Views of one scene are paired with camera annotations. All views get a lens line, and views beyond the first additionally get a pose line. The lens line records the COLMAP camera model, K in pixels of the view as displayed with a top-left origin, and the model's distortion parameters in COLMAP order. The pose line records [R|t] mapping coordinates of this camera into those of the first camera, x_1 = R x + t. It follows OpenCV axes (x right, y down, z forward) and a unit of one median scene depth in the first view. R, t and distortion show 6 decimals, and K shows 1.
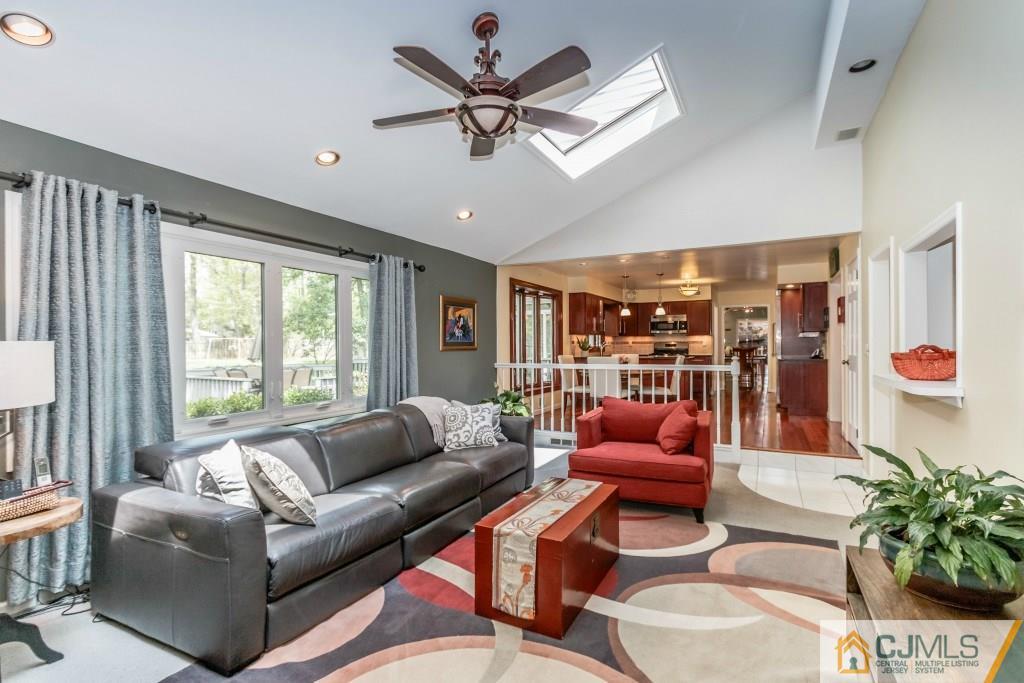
lens RADIAL K [[528.9, 0, 472.2], [0, 528.9, 342.0], [0, 0, 1]] dist [0.000323, -0.000093]
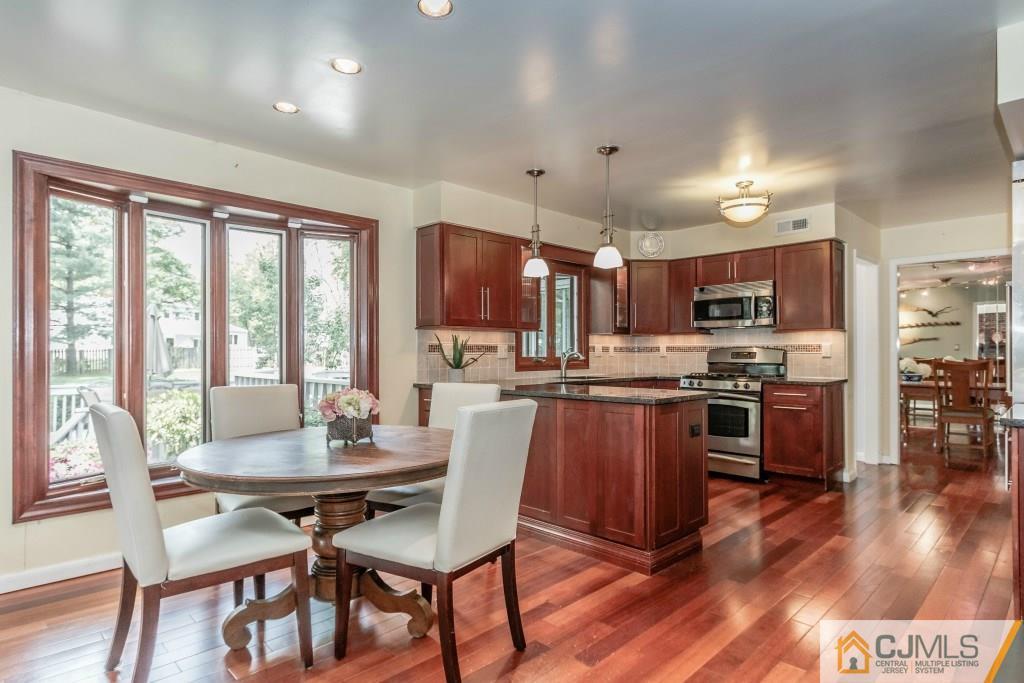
lens RADIAL K [[552.4, 0, 513.6], [0, 552.4, 346.5], [0, 0, 1]] dist [0.000578, -0.000165]
pose [[0.959670, 0.001383, -0.281125, 0.383843], [-0.001884, 0.999997, -0.001512, 0.000155], [0.281122, 0.001981, 0.959670, 0.623807]]
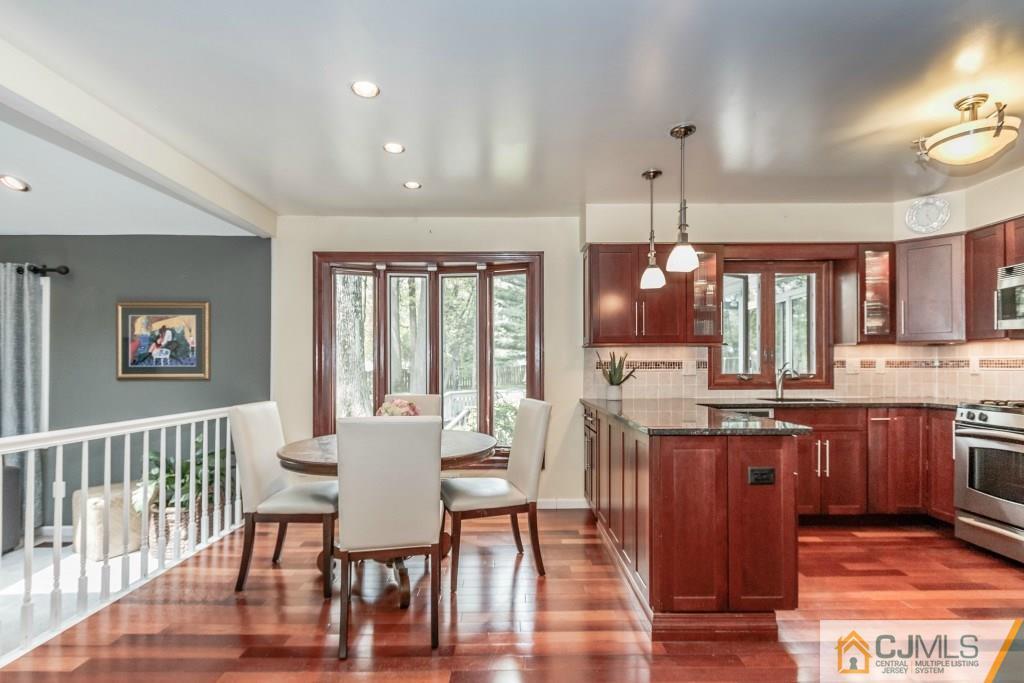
lens RADIAL K [[512.0, 0, 518.5], [0, 512.0, 365.6], [0, 0, 1]] dist [-0.000259, -0.000341]
pose [[0.485692, 0.001224, -0.874129, 0.548678], [0.007922, 0.999952, 0.005802, -0.001648], [0.874094, -0.009743, 0.485659, 0.776067]]
